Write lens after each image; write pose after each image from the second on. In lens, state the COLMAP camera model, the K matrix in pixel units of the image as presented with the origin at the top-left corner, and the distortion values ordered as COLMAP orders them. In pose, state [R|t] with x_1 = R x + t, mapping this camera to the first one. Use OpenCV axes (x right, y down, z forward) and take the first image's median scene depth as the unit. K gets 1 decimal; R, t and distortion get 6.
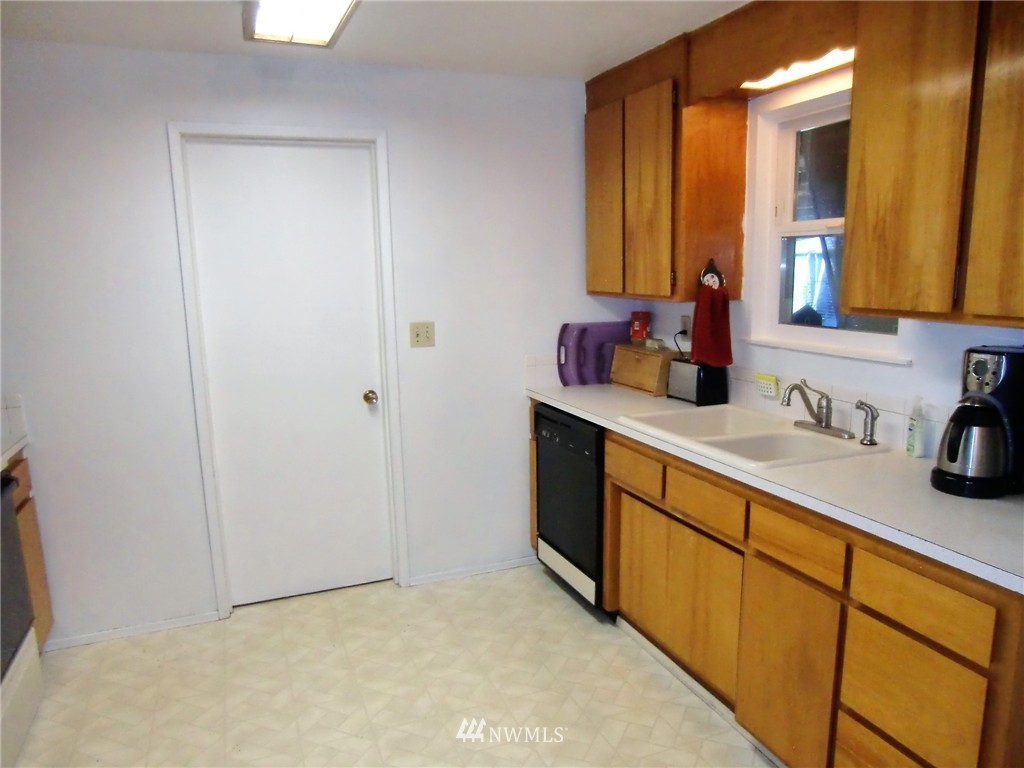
lens RADIAL K [[742.4, 0, 514.3], [0, 742.4, 384.3], [0, 0, 1]] dist [-0.093881, 0.079761]
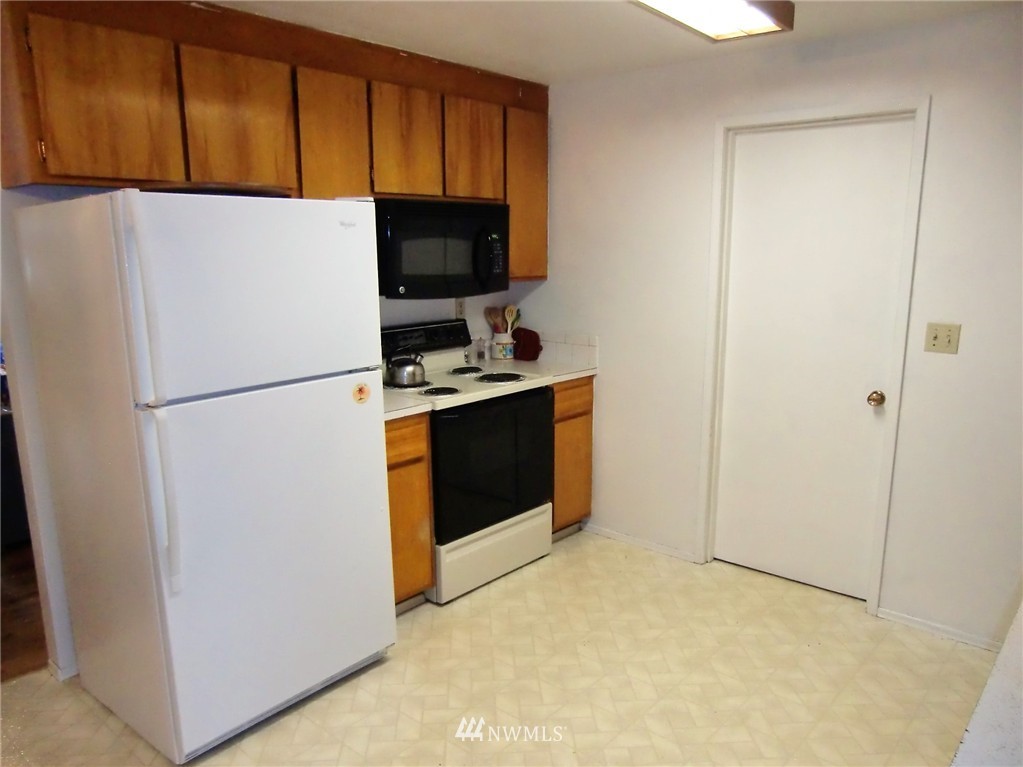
lens RADIAL K [[741.6, 0, 511.8], [0, 741.6, 391.4], [0, 0, 1]] dist [-0.093881, 0.079761]
pose [[0.443289, 0.190967, -0.875801, 0.420504], [-0.152524, 0.978864, 0.136239, -0.048654], [0.883307, 0.073187, 0.463047, 0.205970]]
